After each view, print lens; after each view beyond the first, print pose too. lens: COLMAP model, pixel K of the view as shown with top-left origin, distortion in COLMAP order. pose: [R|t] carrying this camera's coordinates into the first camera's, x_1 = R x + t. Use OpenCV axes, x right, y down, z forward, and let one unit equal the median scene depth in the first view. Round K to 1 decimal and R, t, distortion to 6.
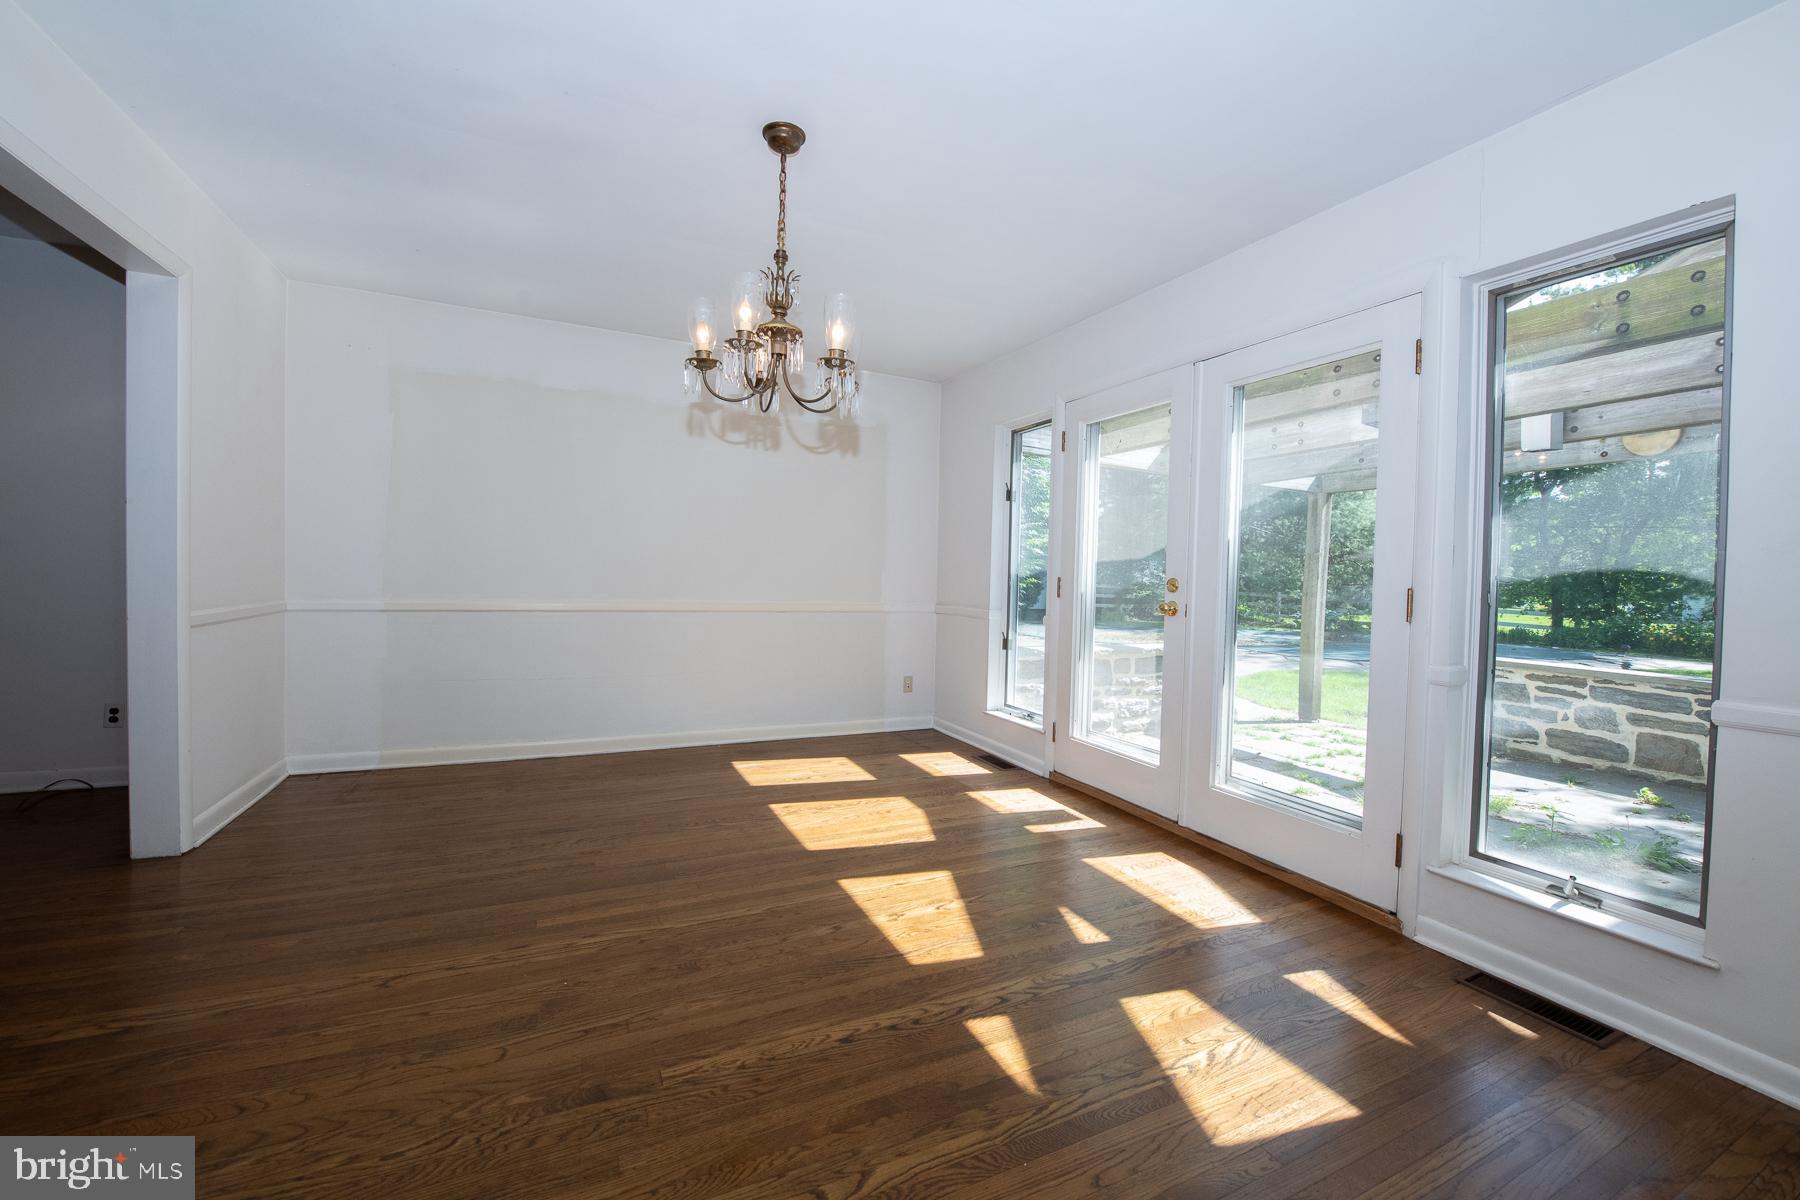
lens RADIAL K [[716.7, 0, 896.3], [0, 716.7, 593.9], [0, 0, 1]] dist [-0.012511, -0.000814]
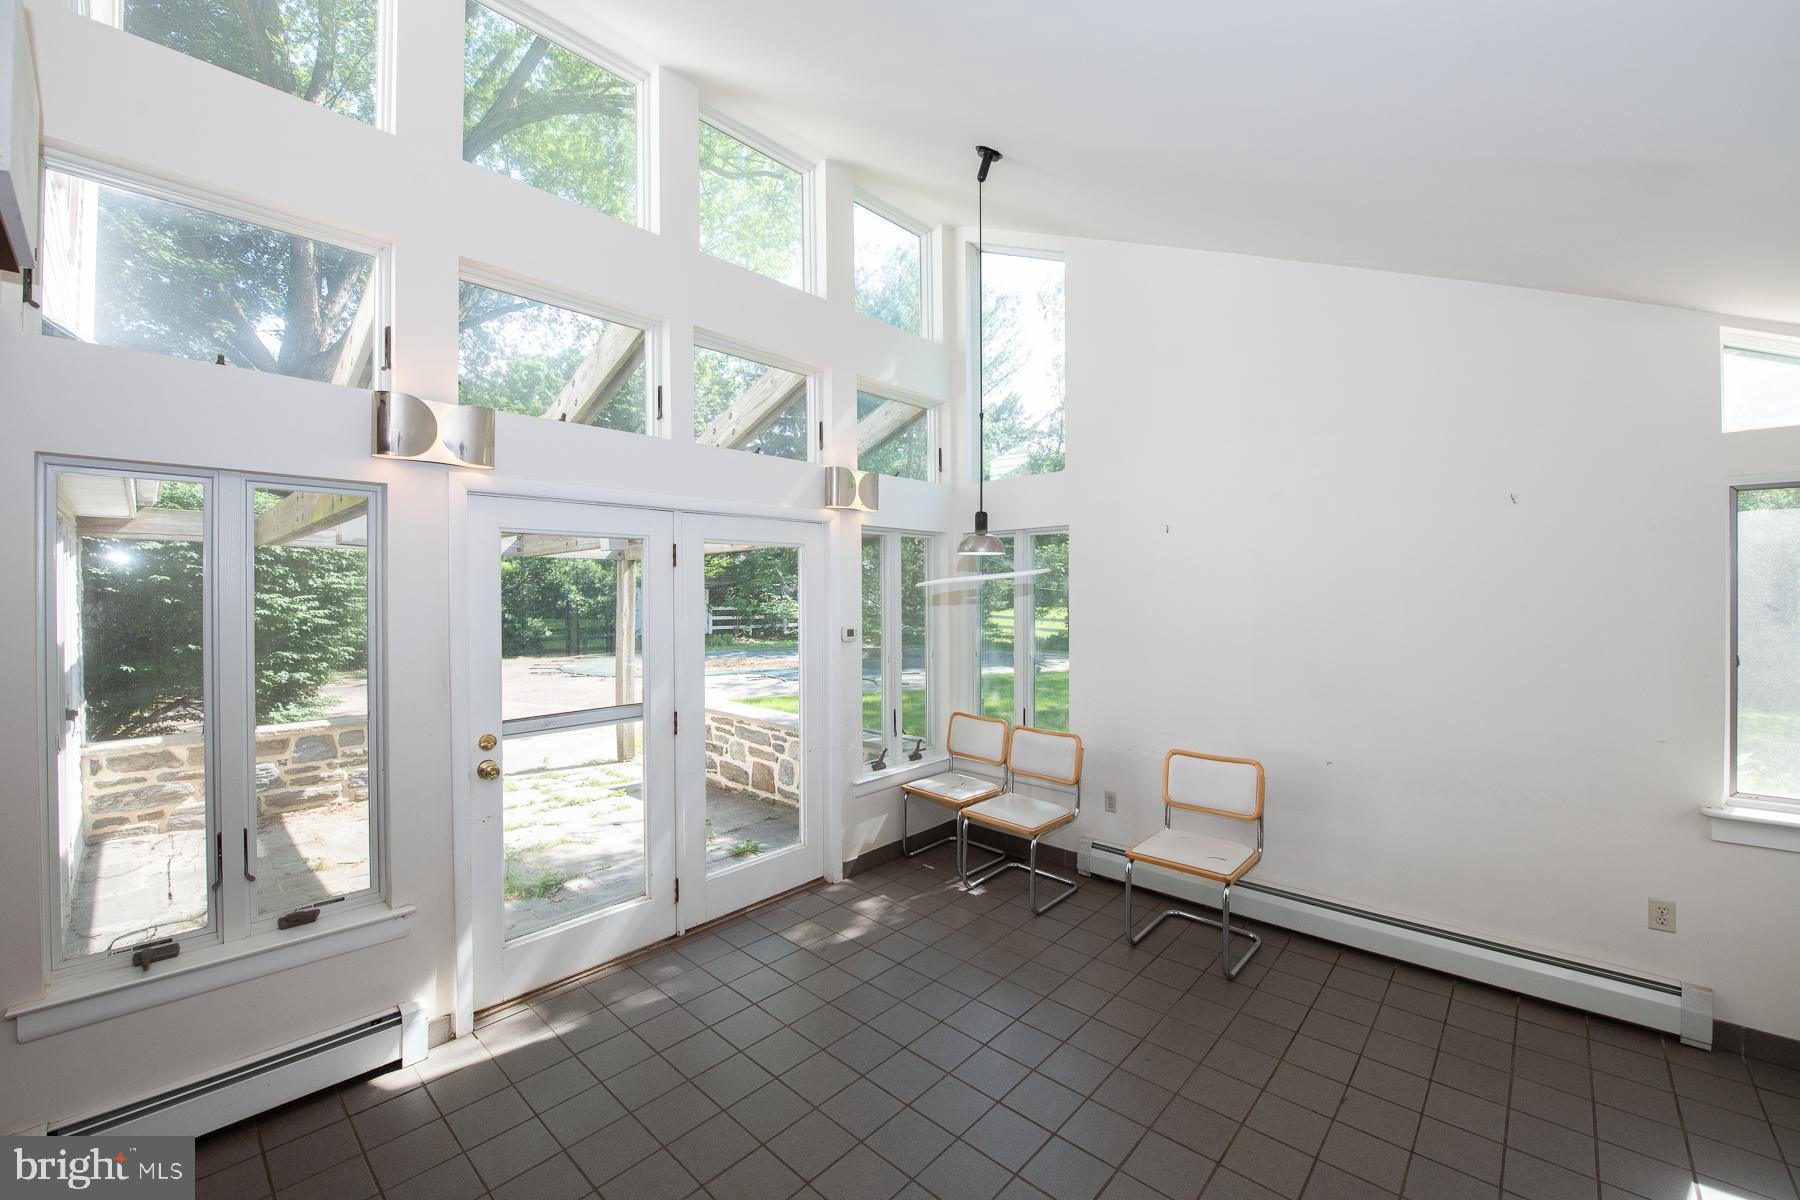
lens RADIAL K [[716.7, 0, 898.0], [0, 716.7, 599.9], [0, 0, 1]] dist [-0.012511, -0.000814]
pose [[0.925689, -0.028666, 0.377198, 1.017824], [0.033060, 0.999440, -0.005178, -0.103417], [-0.376839, 0.017263, 0.926118, -0.395180]]
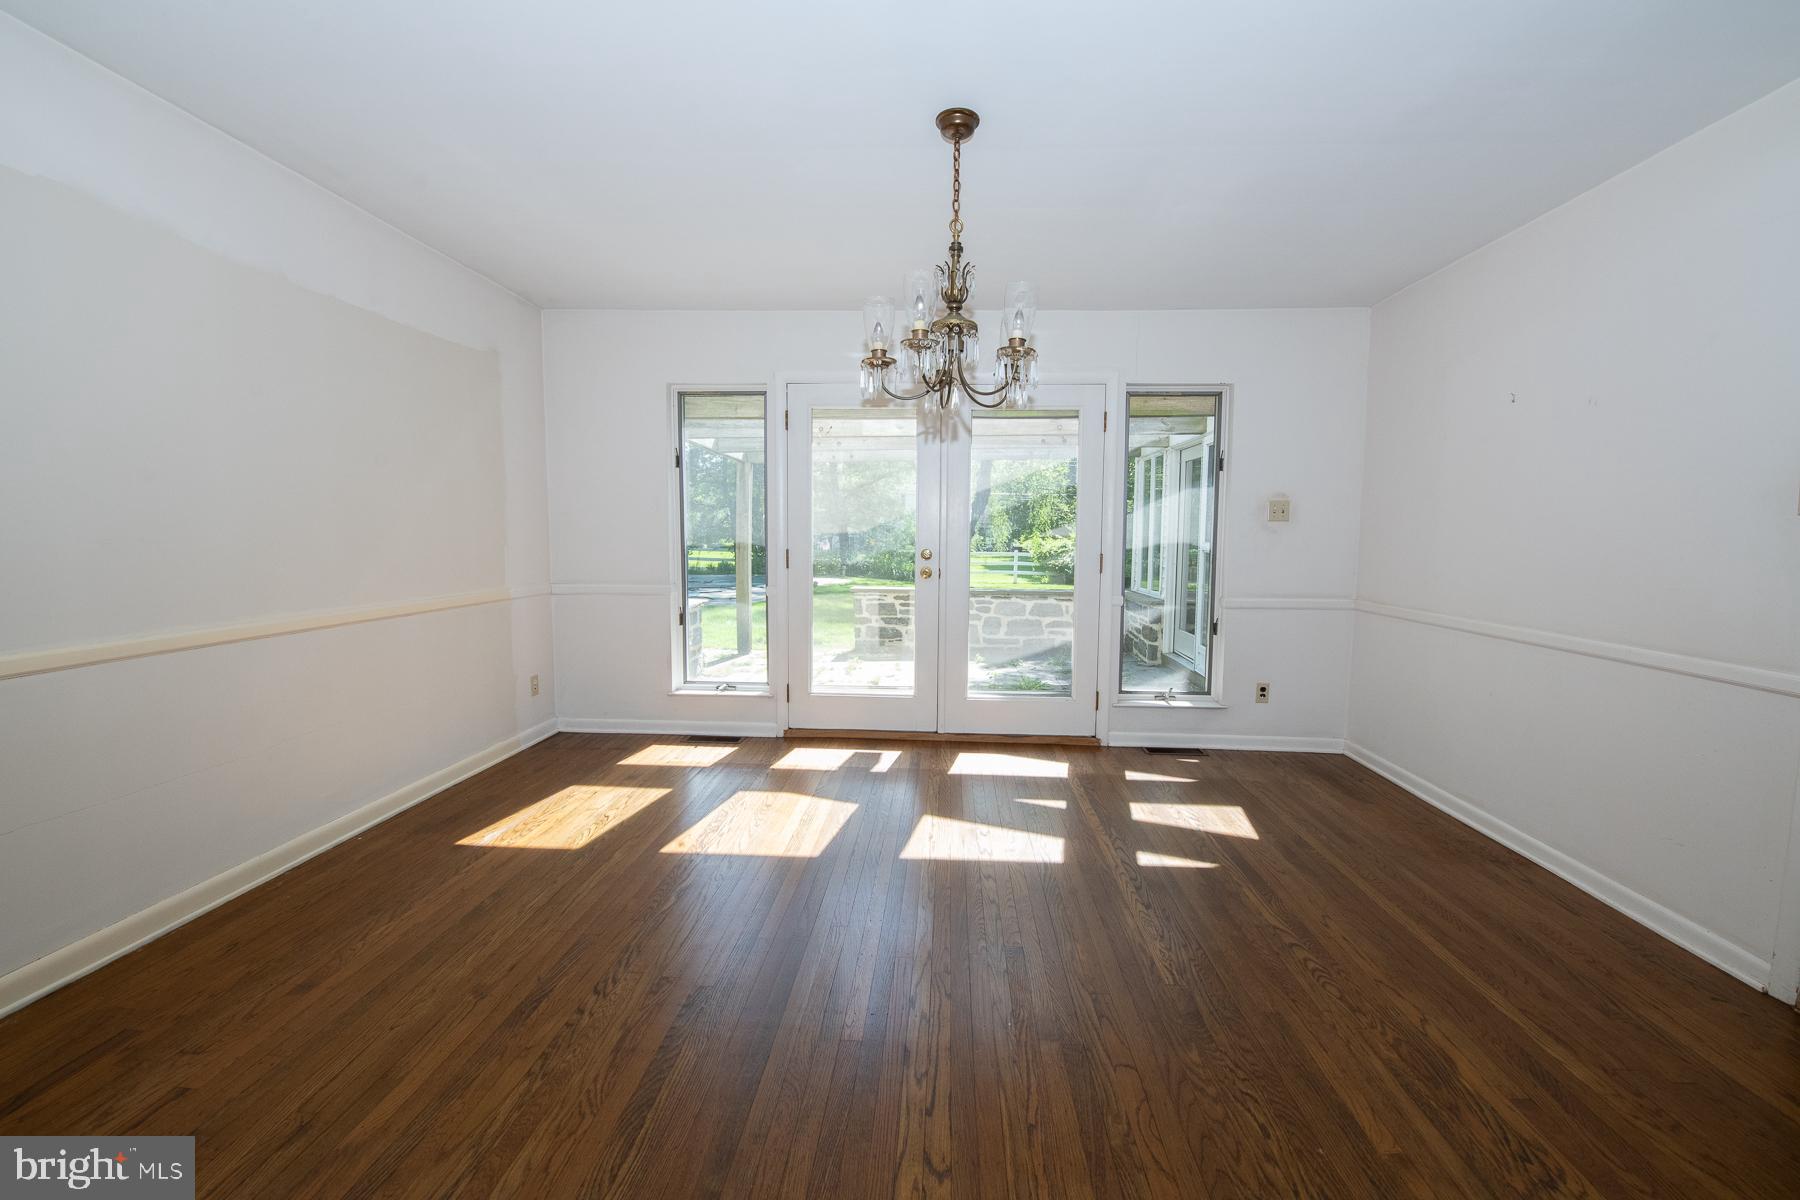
lens RADIAL K [[716.7, 0, 913.1], [0, 716.7, 600.4], [0, 0, 1]] dist [-0.012511, -0.000814]
pose [[0.473530, -0.104562, 0.874549, -0.621843], [0.027660, 0.994204, 0.103891, -0.052738], [-0.880344, -0.025006, 0.473677, 0.328276]]
